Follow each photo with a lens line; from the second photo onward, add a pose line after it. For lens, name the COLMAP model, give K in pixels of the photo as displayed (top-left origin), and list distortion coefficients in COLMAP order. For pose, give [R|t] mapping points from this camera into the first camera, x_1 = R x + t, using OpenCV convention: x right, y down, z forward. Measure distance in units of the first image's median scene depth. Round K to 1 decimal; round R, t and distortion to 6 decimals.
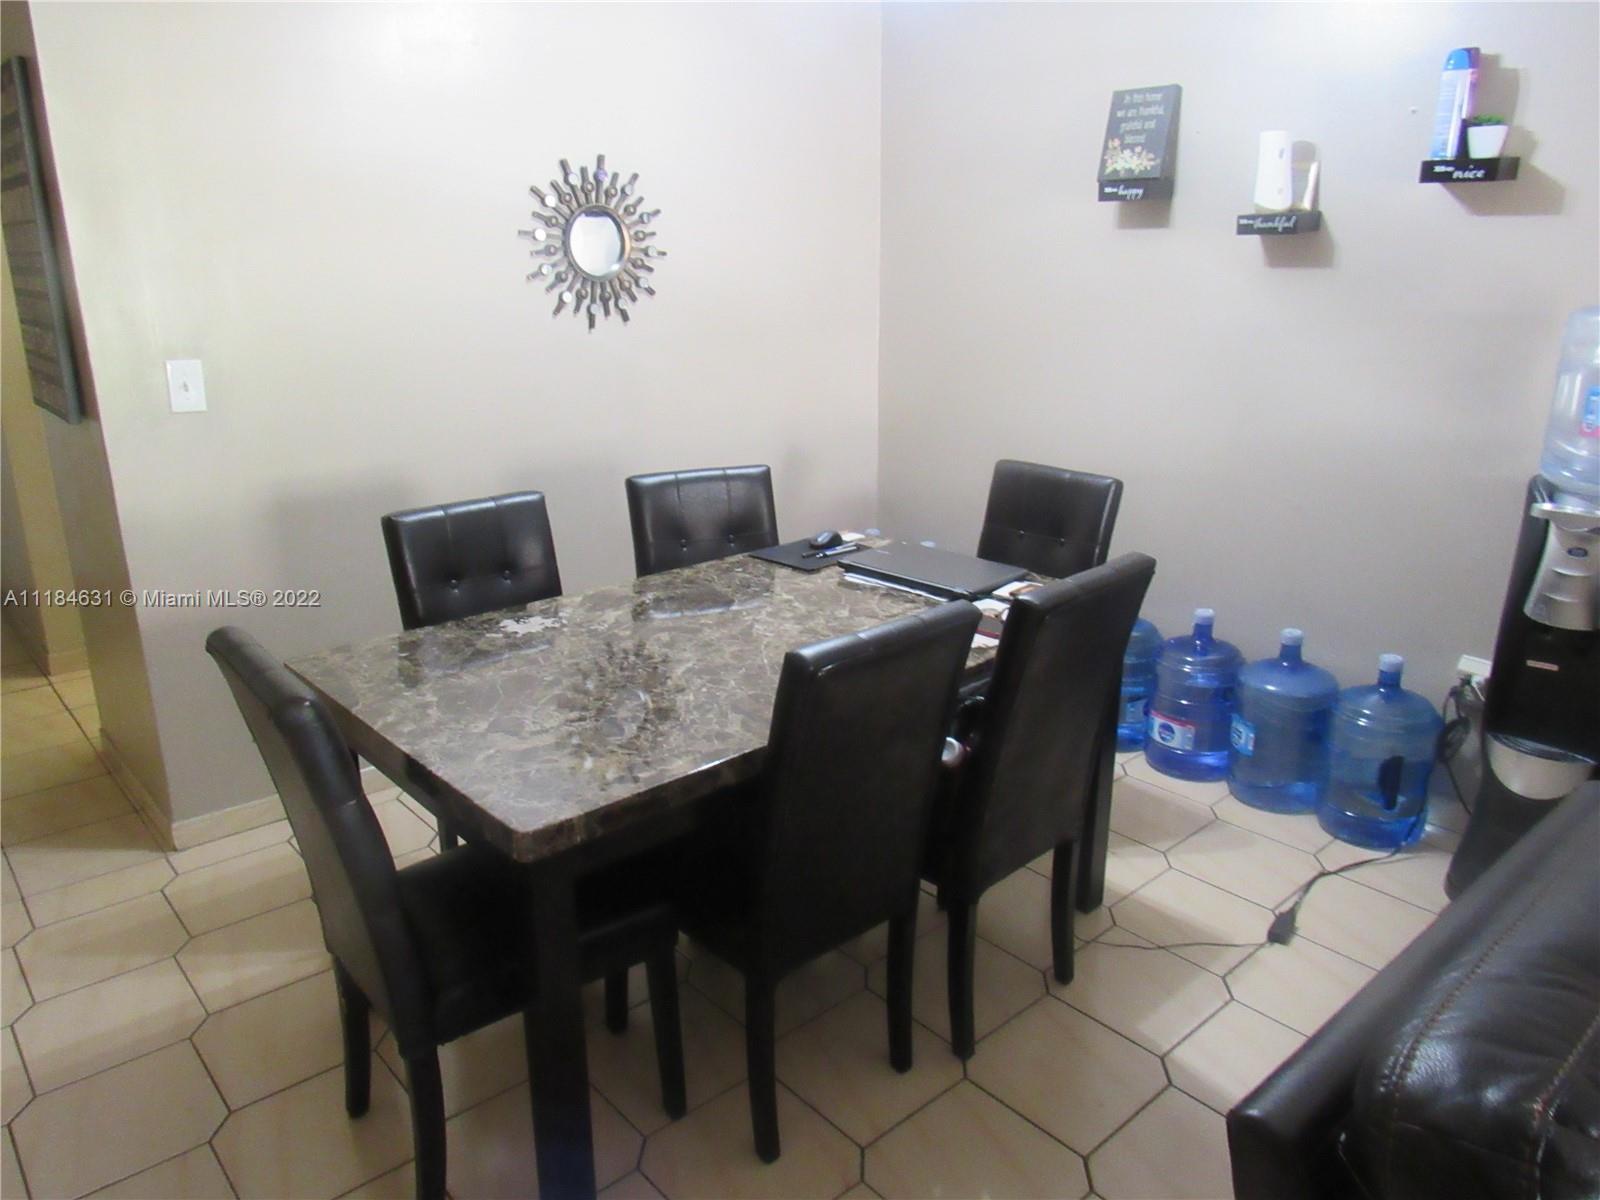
lens RADIAL K [[1151.0, 0, 794.8], [0, 1151.0, 605.7], [0, 0, 1]] dist [-0.015361, 0.006764]
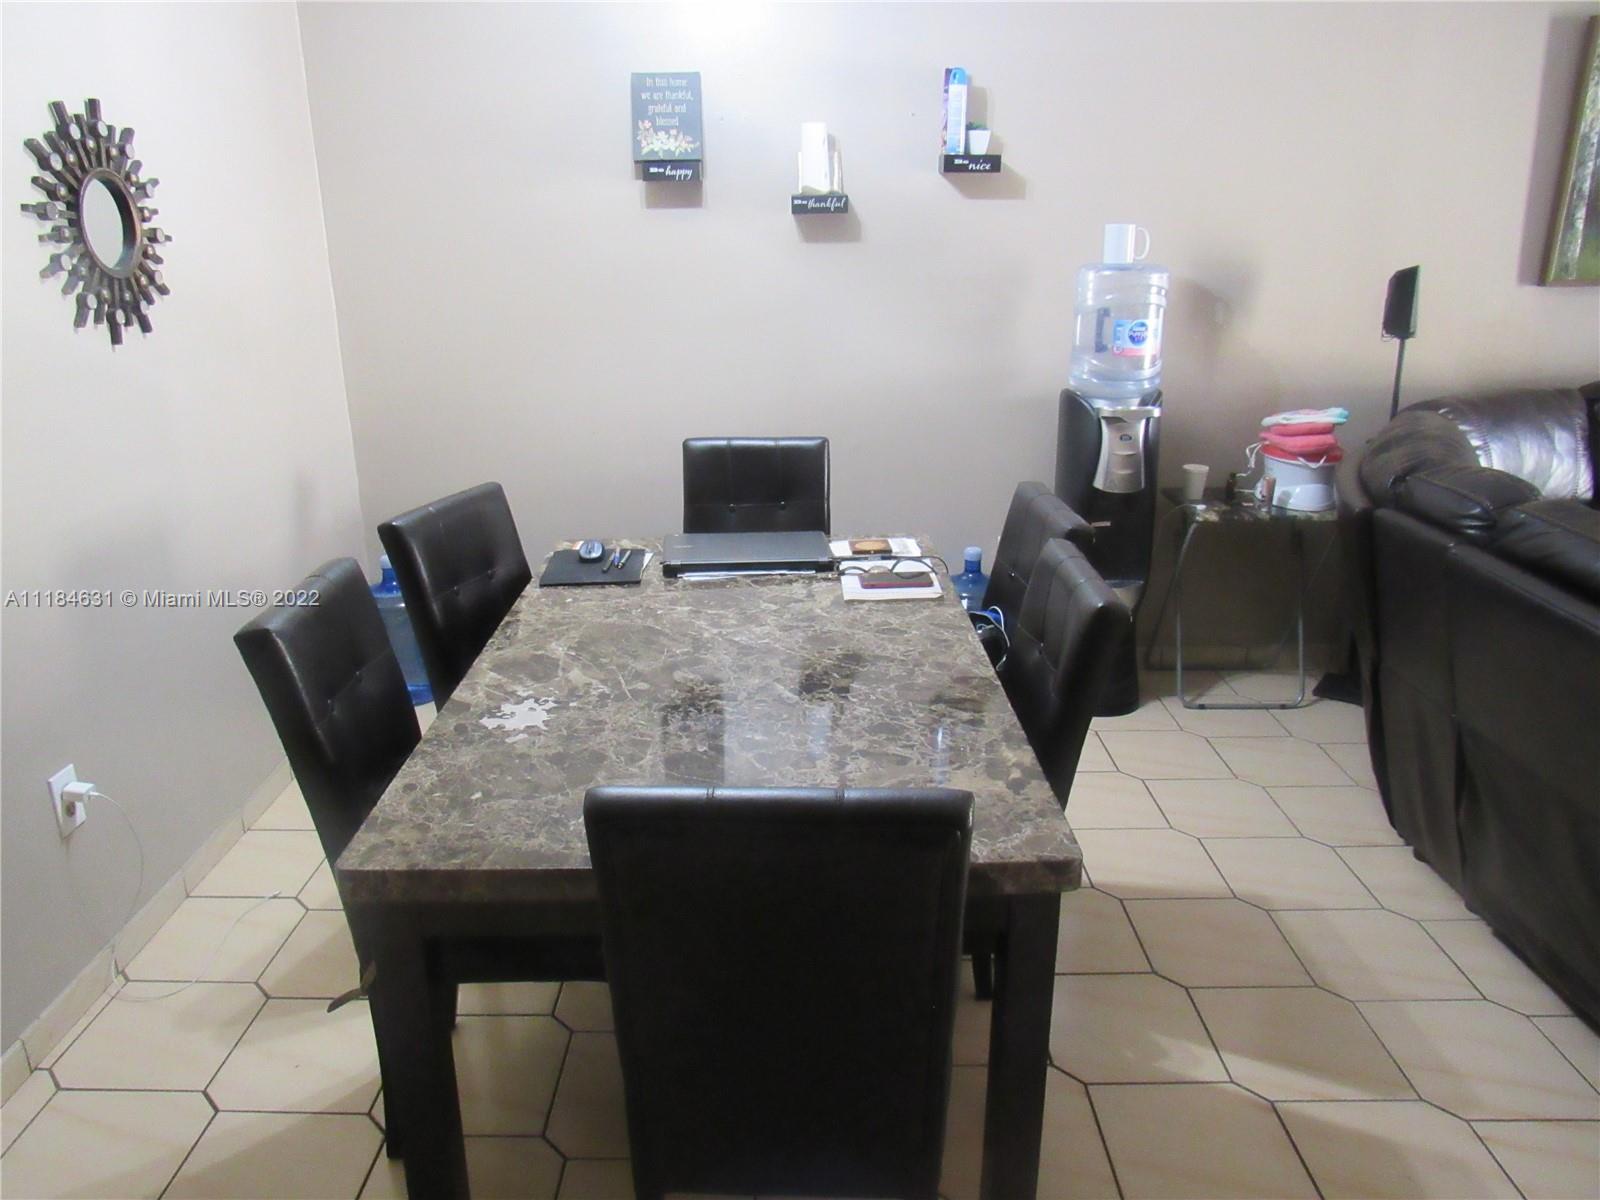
lens RADIAL K [[1151.0, 0, 796.8], [0, 1151.0, 591.1], [0, 0, 1]] dist [-0.015361, 0.006764]
pose [[0.657476, -0.230136, 0.717470, -0.502786], [0.230404, 0.968009, 0.099360, -0.076425], [-0.717383, 0.099981, 0.689467, 0.257895]]
